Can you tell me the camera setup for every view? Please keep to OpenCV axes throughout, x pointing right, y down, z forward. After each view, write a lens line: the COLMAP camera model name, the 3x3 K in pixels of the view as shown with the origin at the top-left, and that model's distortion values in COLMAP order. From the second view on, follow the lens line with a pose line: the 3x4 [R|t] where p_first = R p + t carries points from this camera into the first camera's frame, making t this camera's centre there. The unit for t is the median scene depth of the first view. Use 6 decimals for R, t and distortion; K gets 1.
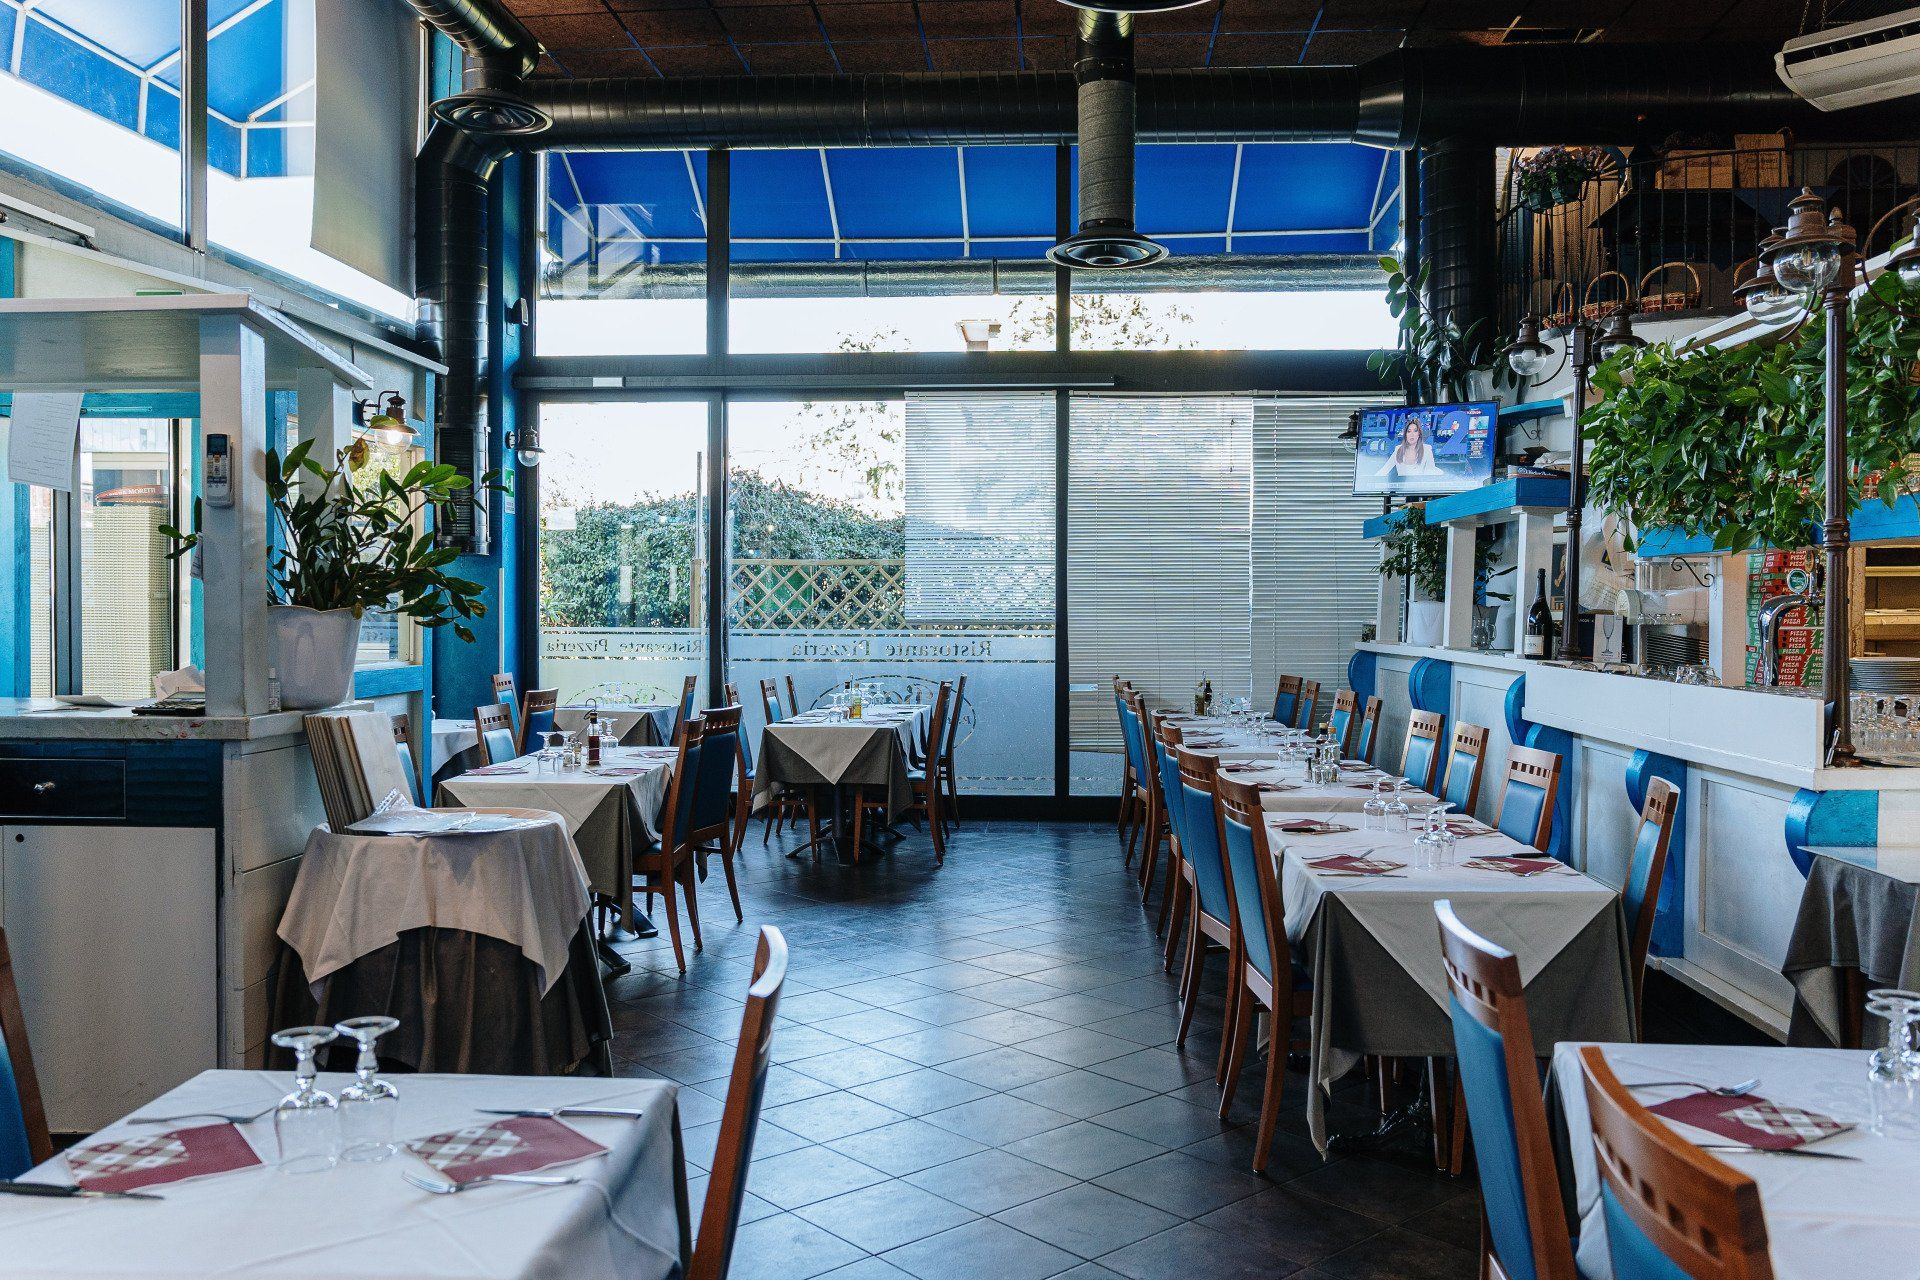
lens RADIAL K [[1583.3, 0, 956.6], [0, 1583.3, 684.4], [0, 0, 1]] dist [-0.075819, 0.001384]
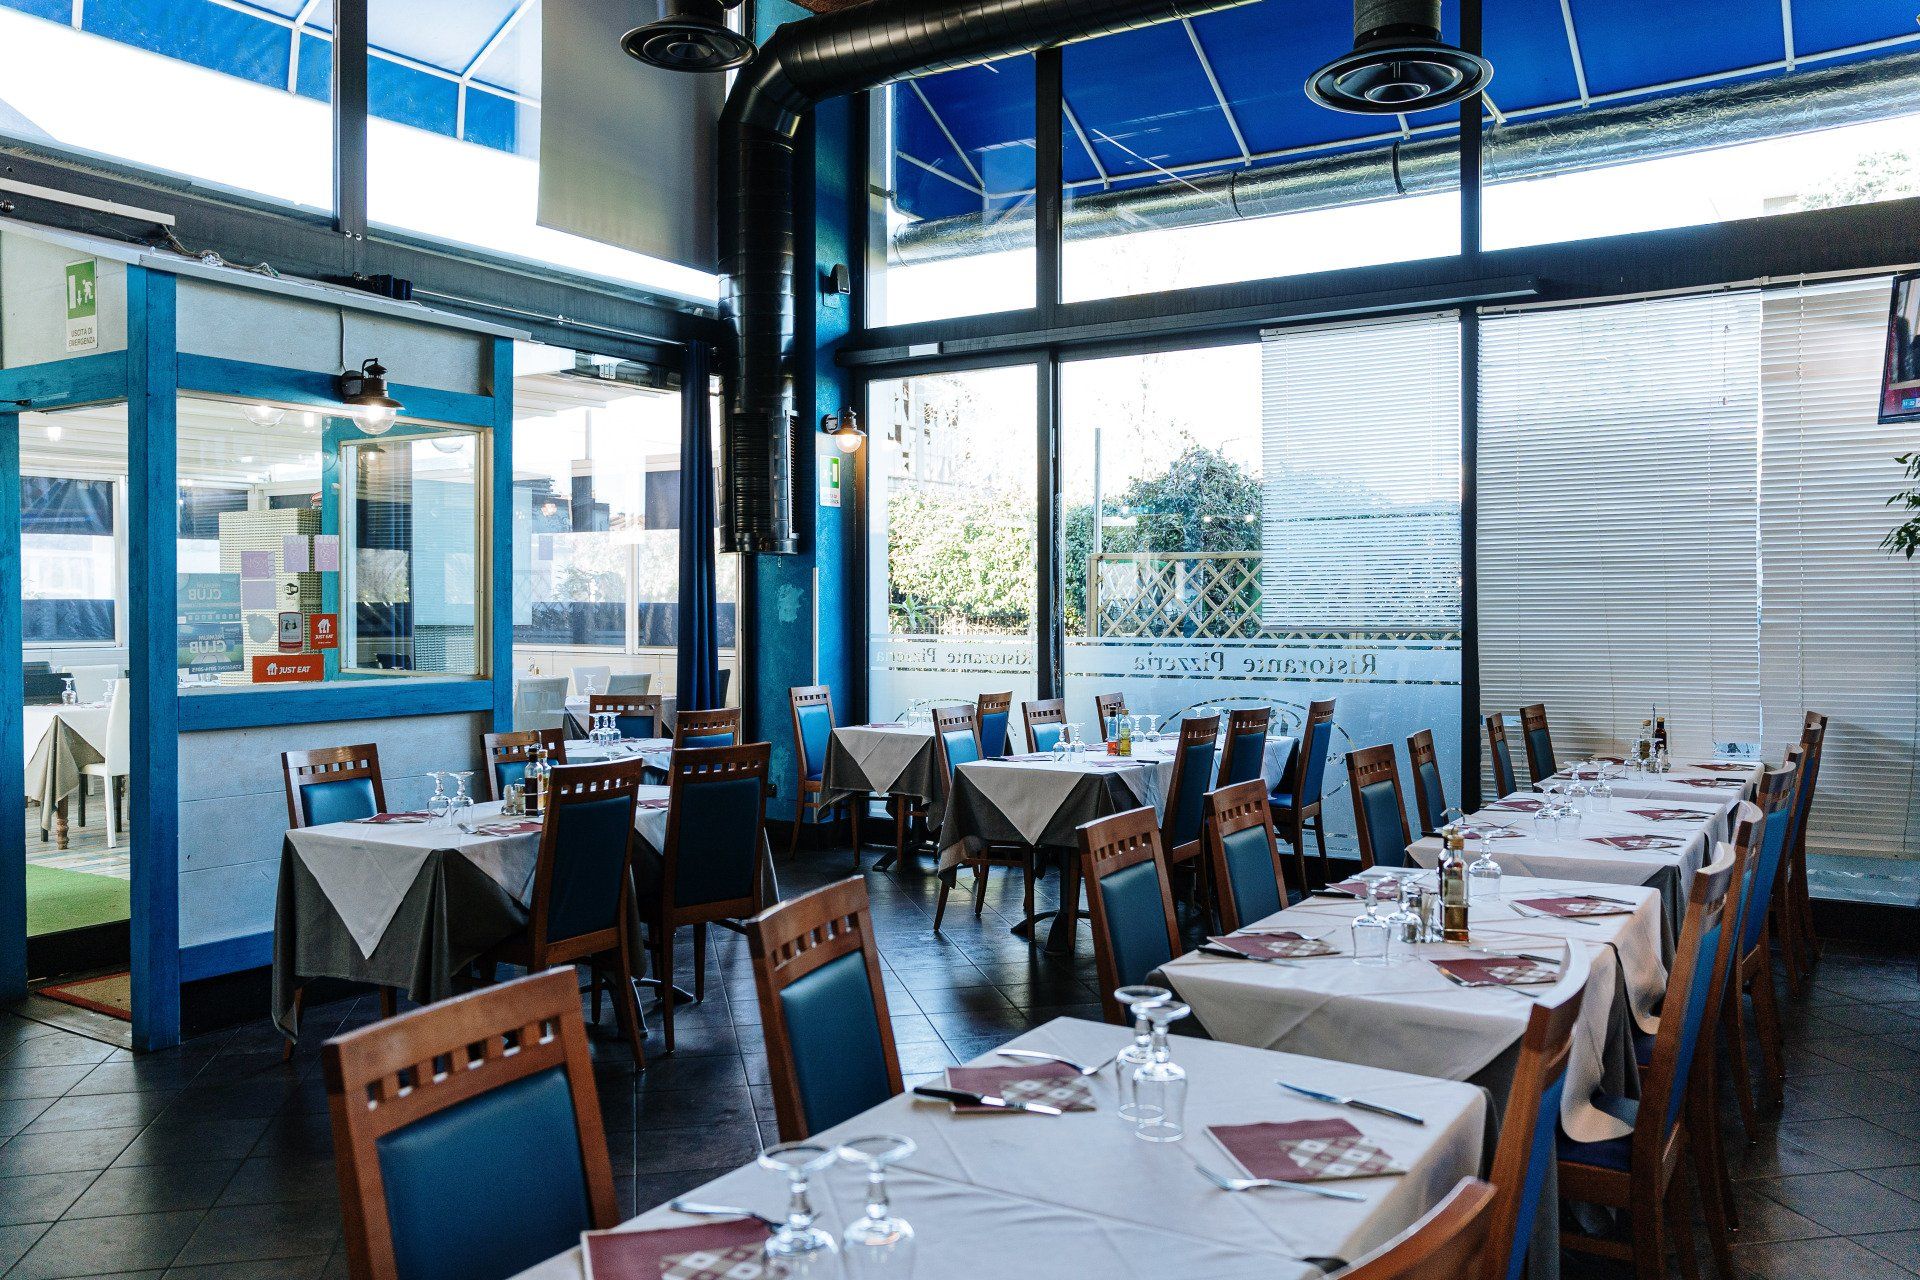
lens RADIAL K [[1514.8, 0, 962.5], [0, 1514.8, 659.9], [0, 0, 1]] dist [-0.066571, 0.069055]
pose [[0.866665, 0.011378, -0.498760, 0.211215], [-0.019198, 0.999760, -0.010552, -0.014080], [0.498521, 0.018721, 0.866676, 0.294974]]
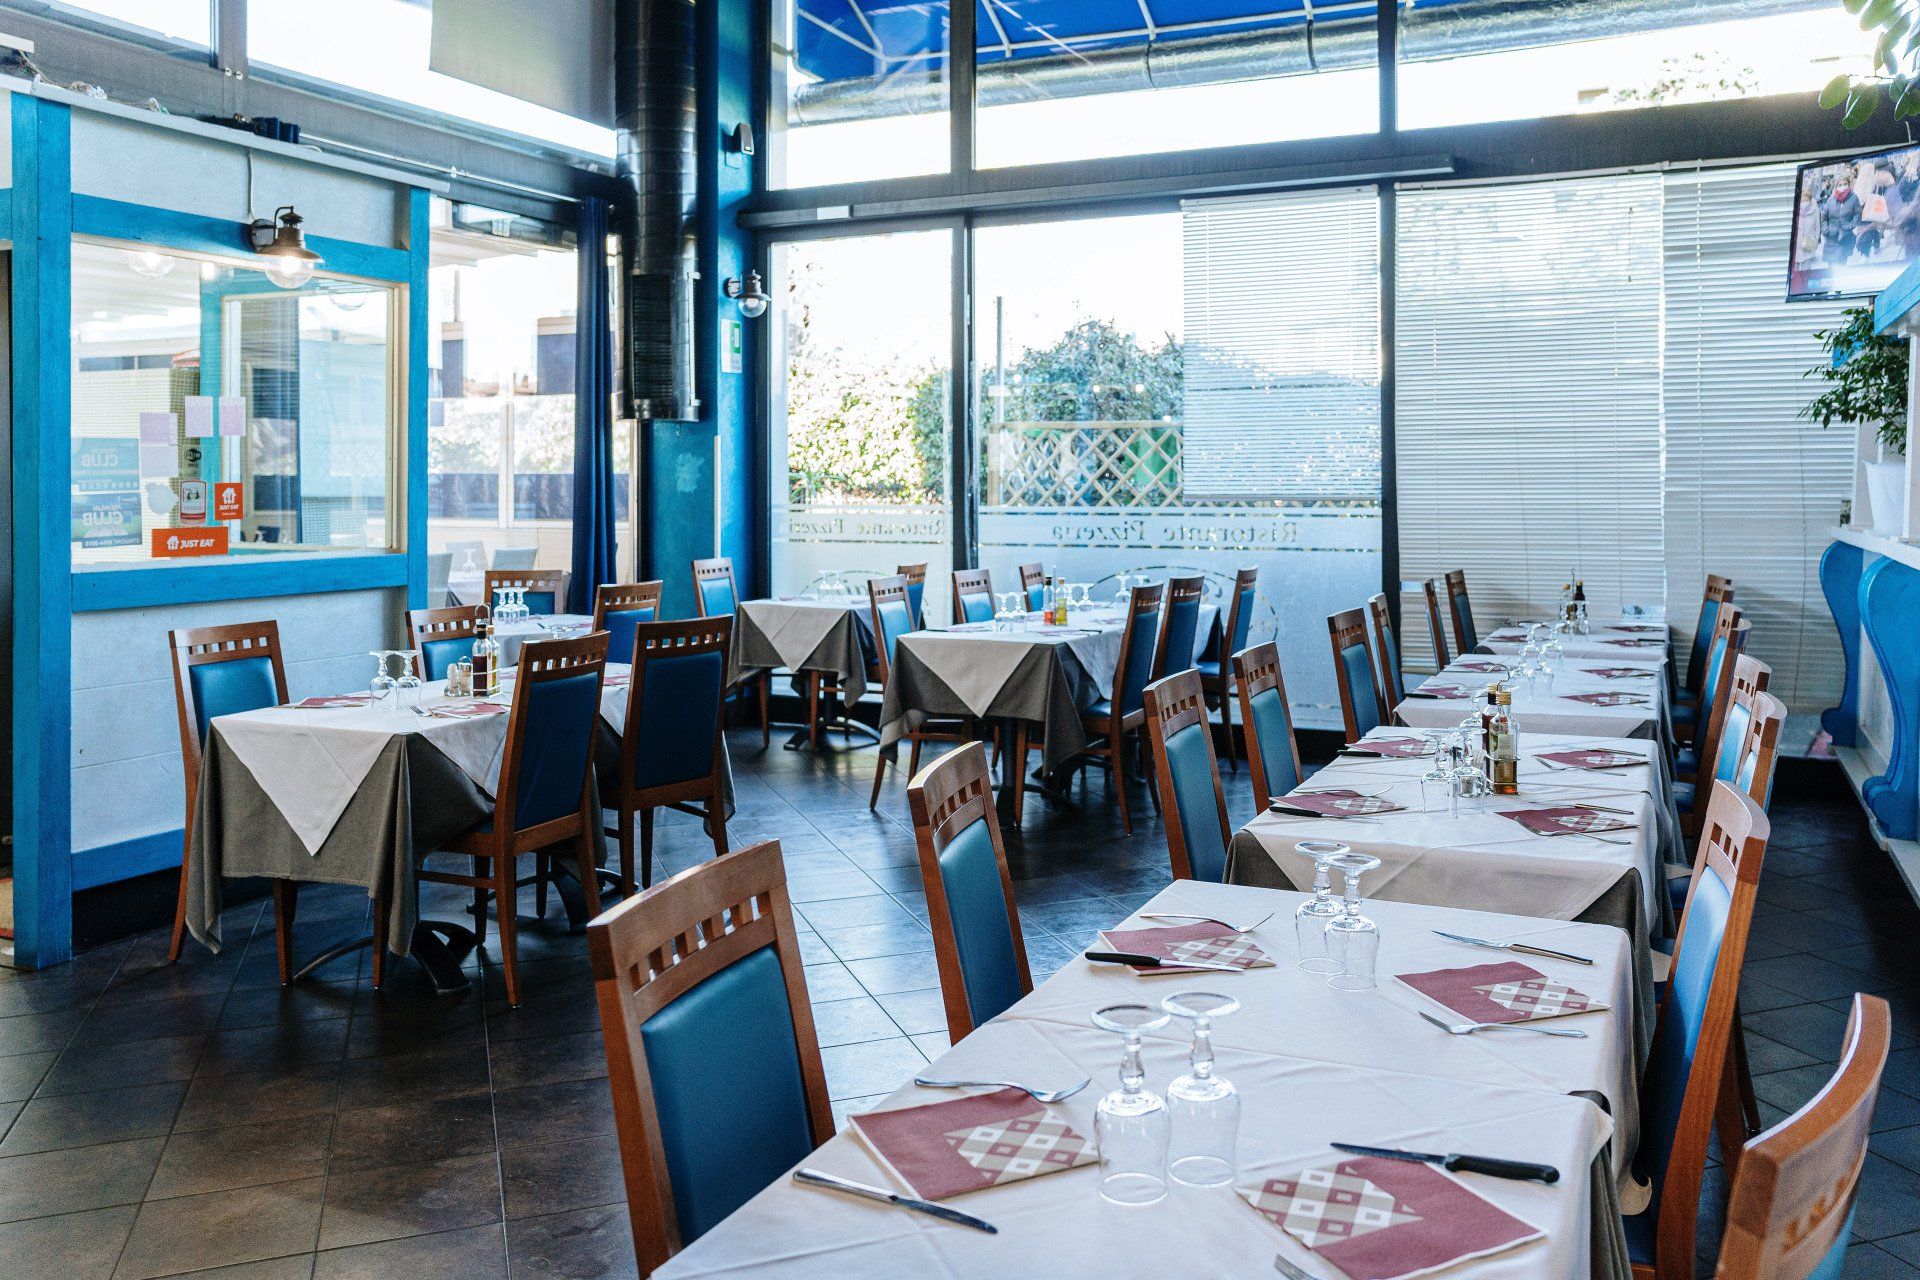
lens RADIAL K [[1550.2, 0, 999.5], [0, 1550.2, 512.3], [0, 0, 1]] dist [-0.075857, 0.108451]
pose [[0.930513, 0.000832, -0.366259, 0.162956], [-0.011651, 0.999559, -0.027329, -0.010980], [0.366074, 0.029697, 0.930112, 0.268953]]
